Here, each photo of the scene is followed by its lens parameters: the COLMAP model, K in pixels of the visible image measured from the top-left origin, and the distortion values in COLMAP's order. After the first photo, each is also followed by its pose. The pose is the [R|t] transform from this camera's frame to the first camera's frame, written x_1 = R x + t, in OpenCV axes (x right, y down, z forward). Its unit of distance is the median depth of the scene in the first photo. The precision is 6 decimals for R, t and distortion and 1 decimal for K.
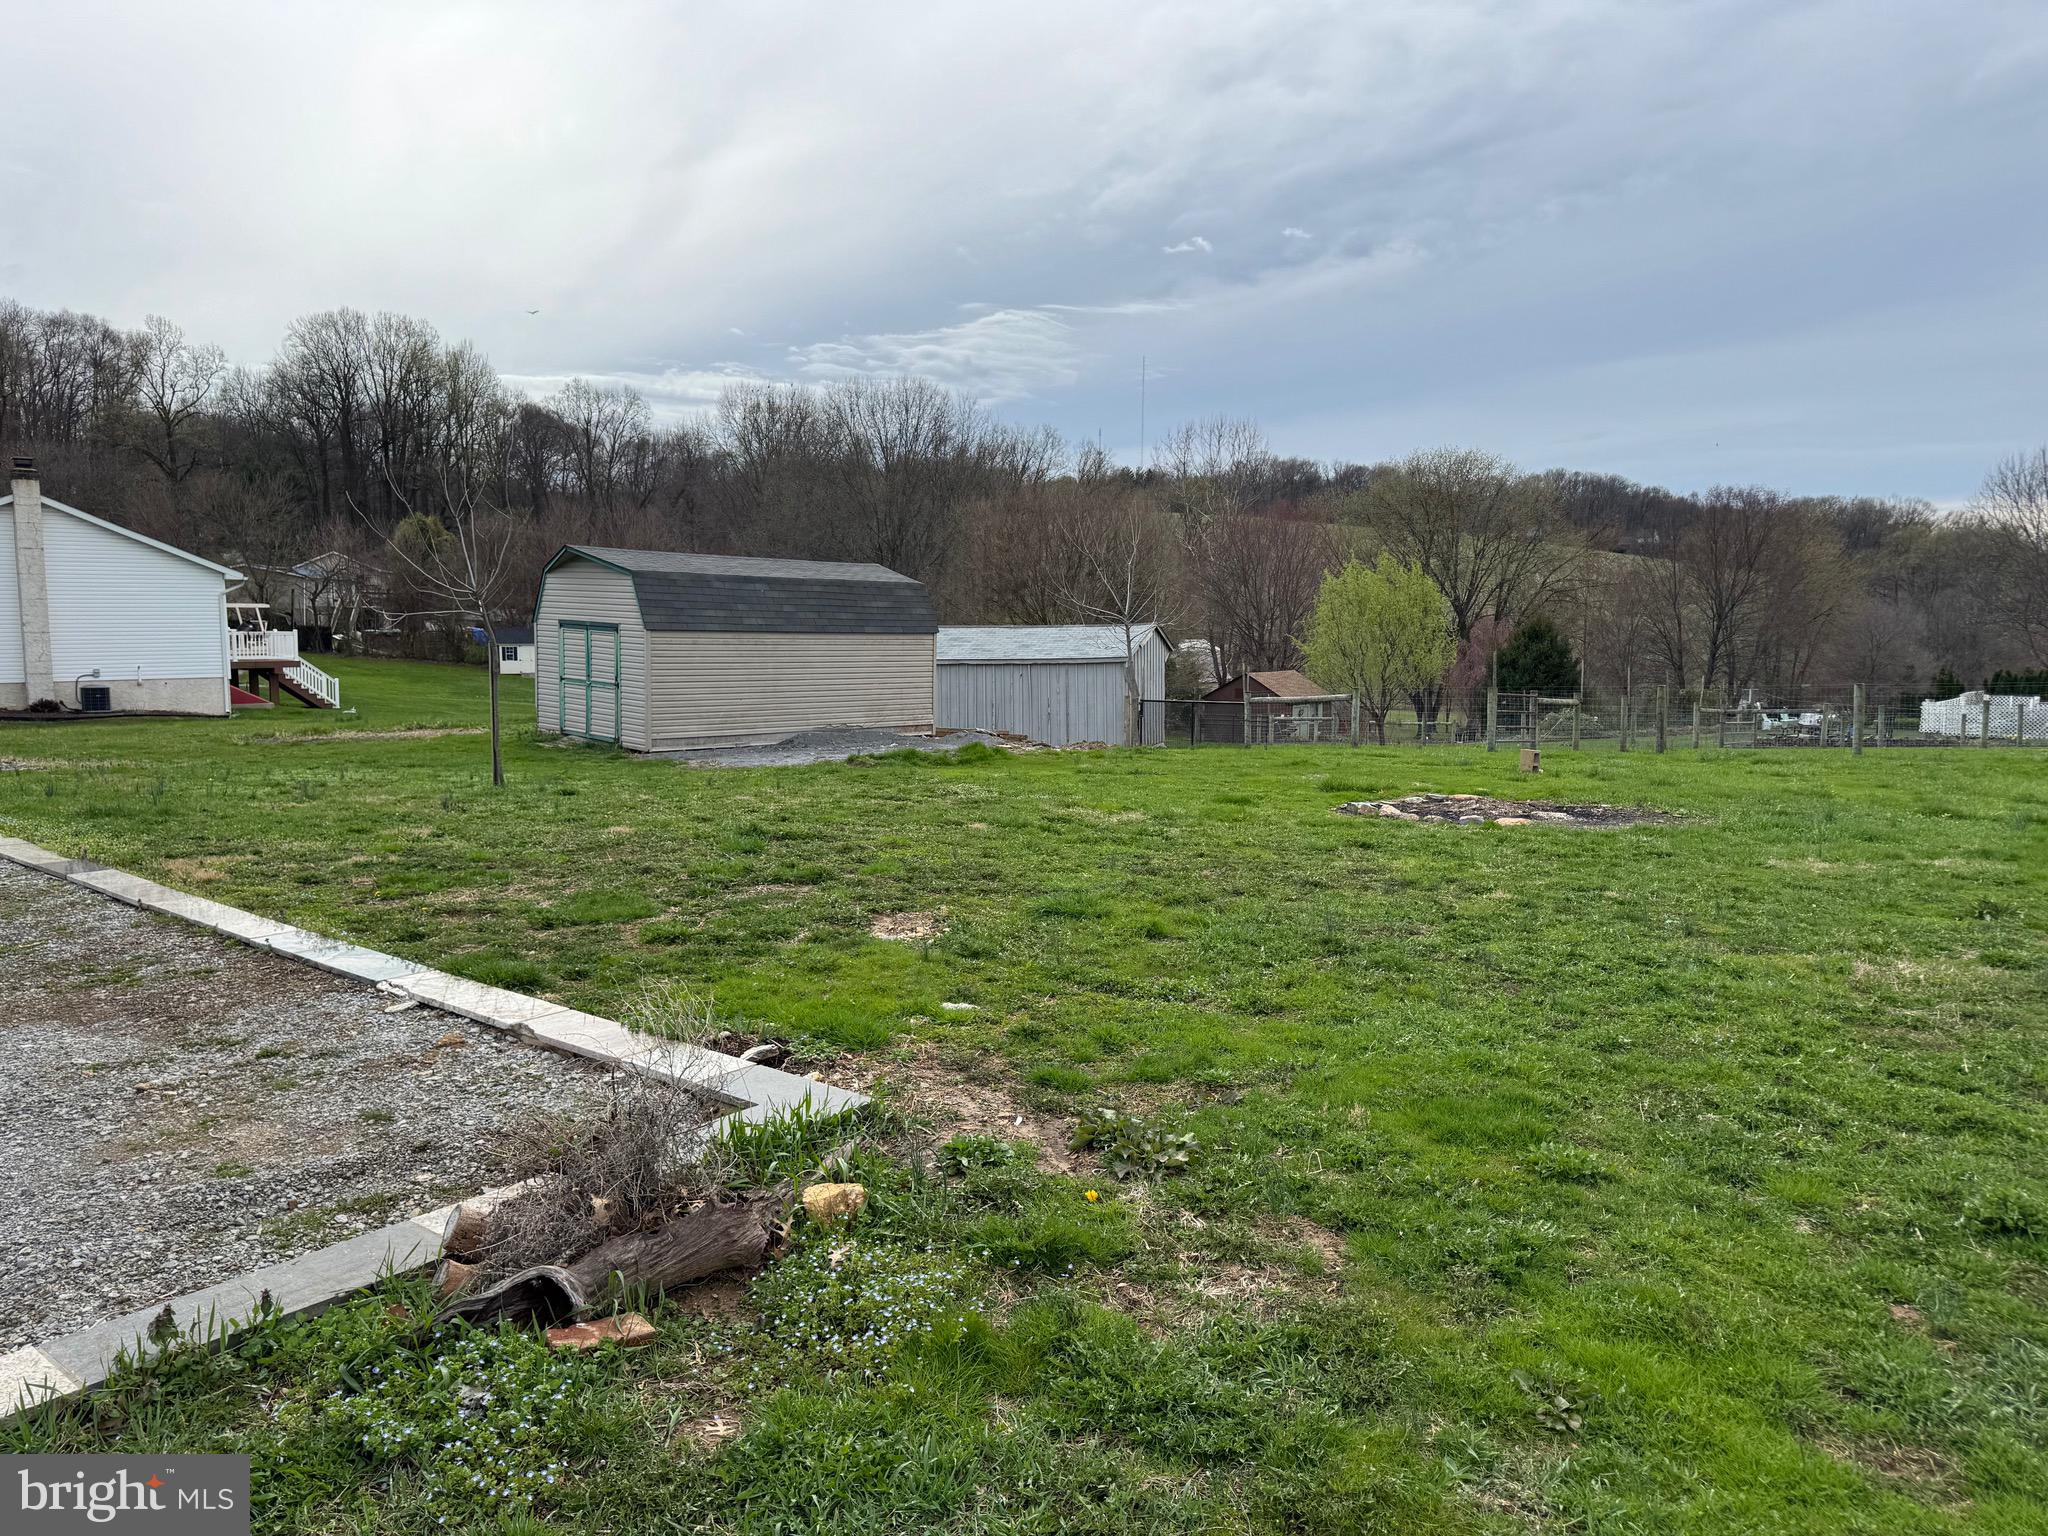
lens RADIAL K [[1454.6, 0, 1024.0], [0, 1454.6, 768.0], [0, 0, 1]] dist [0.050718, 0.000086]
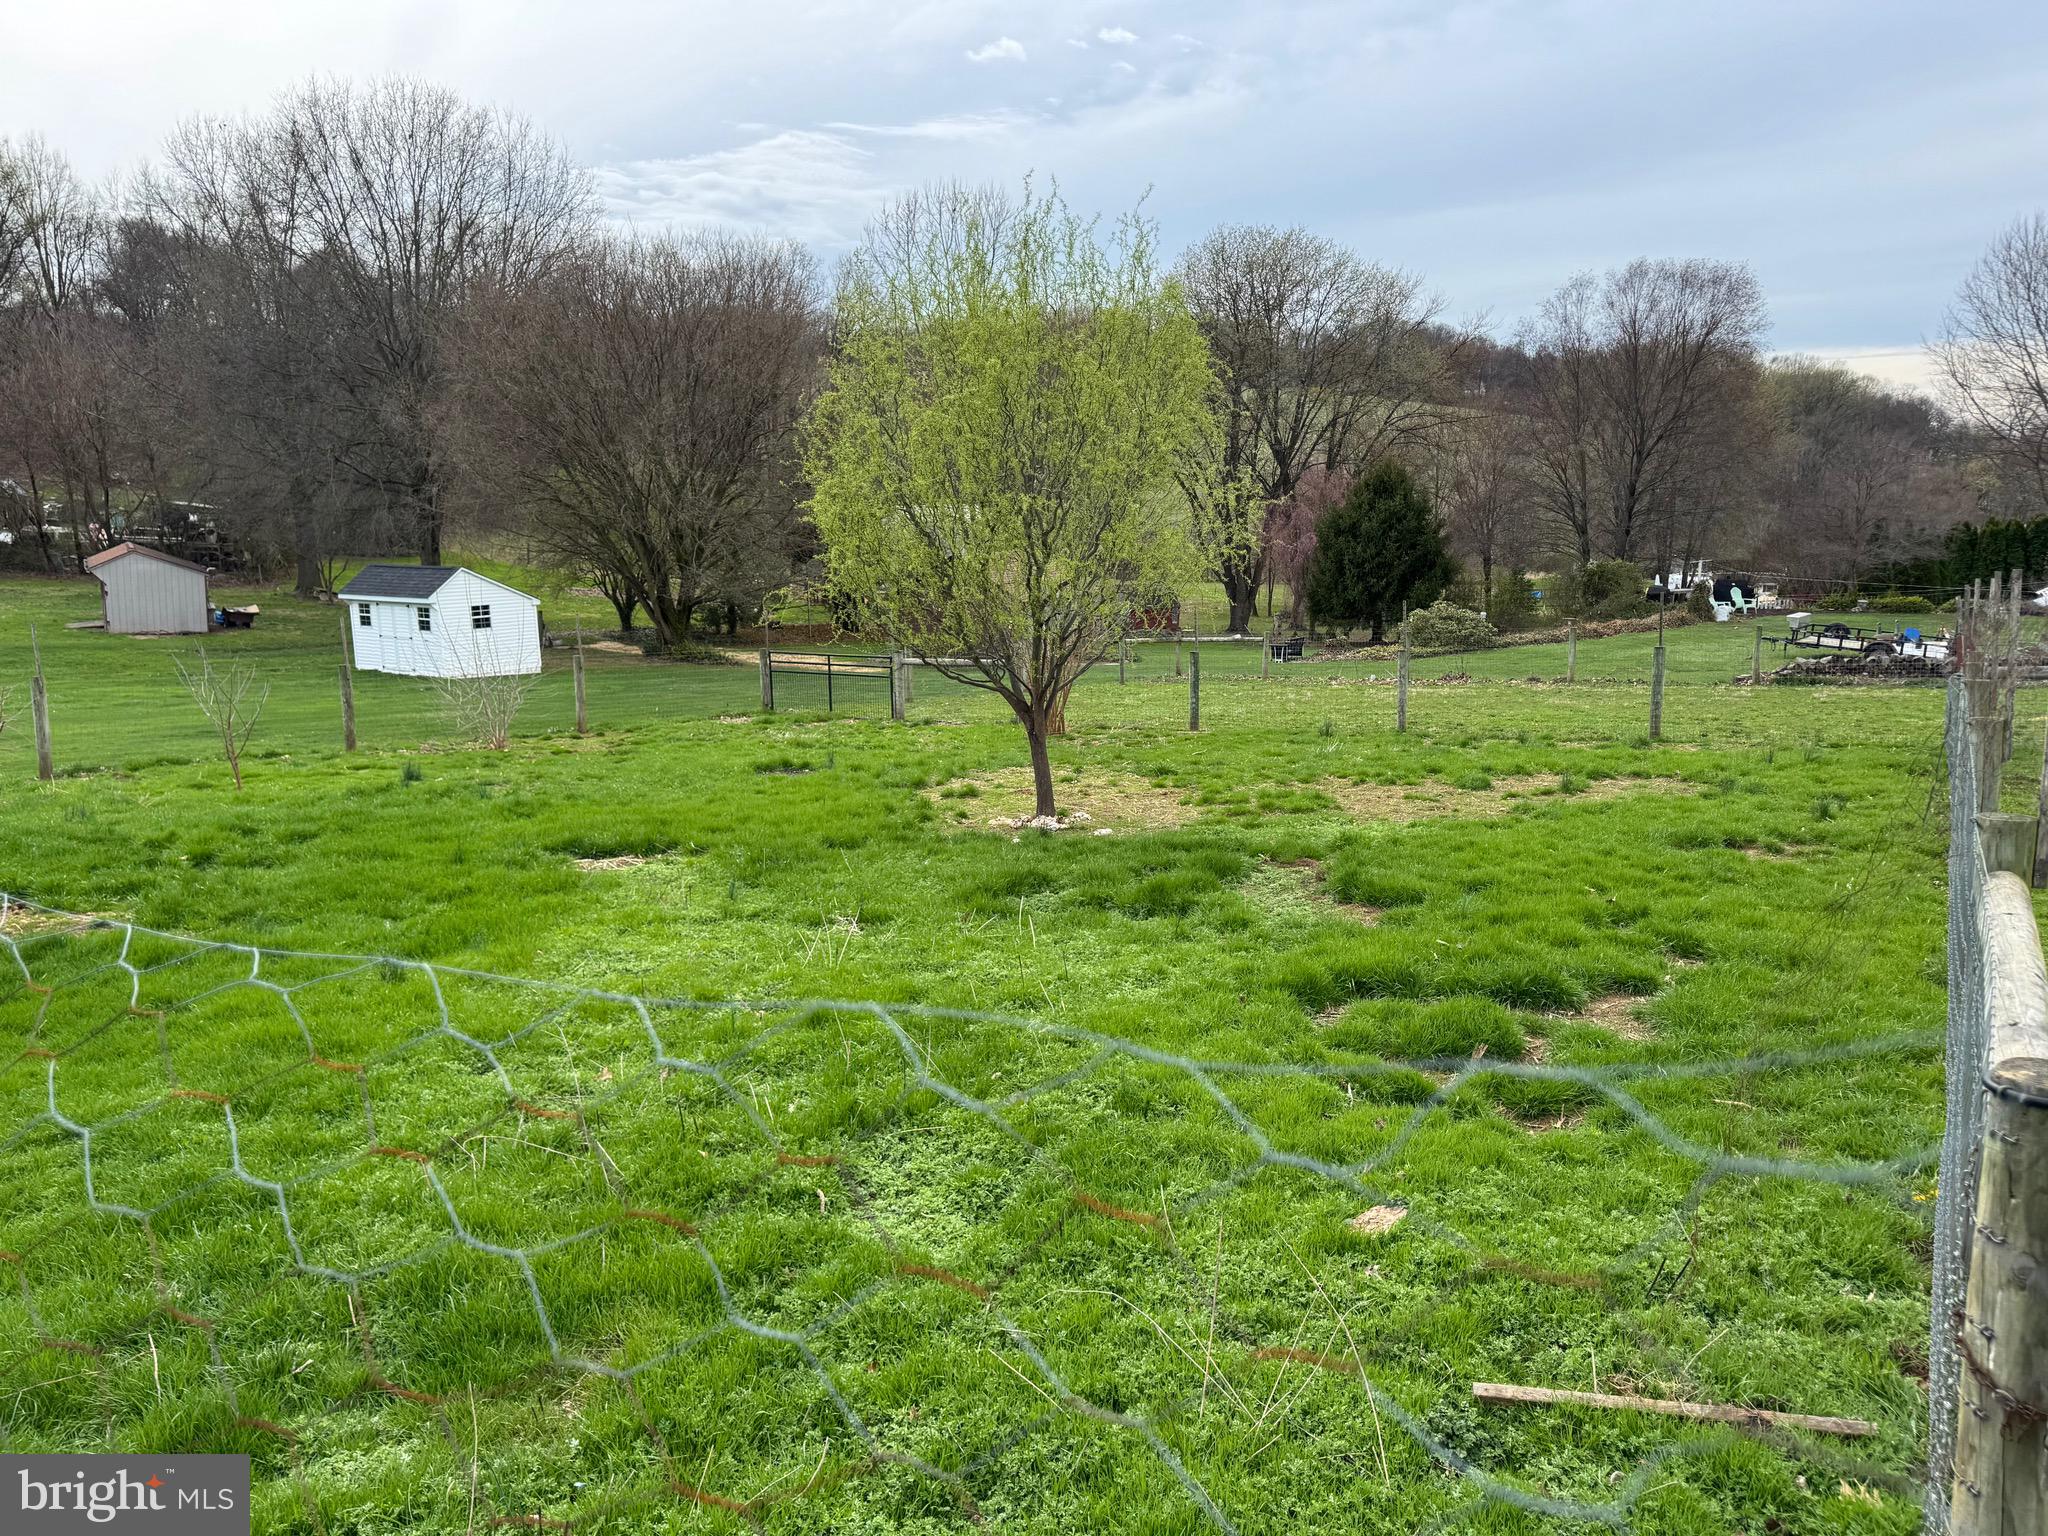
lens RADIAL K [[1454.6, 0, 1024.0], [0, 1454.6, 768.0], [0, 0, 1]] dist [0.050718, 0.000086]
pose [[0.993354, -0.038120, 0.108605, 0.073758], [0.028010, 0.995258, 0.093146, -0.020864], [-0.111640, -0.089485, 0.989712, 0.240503]]
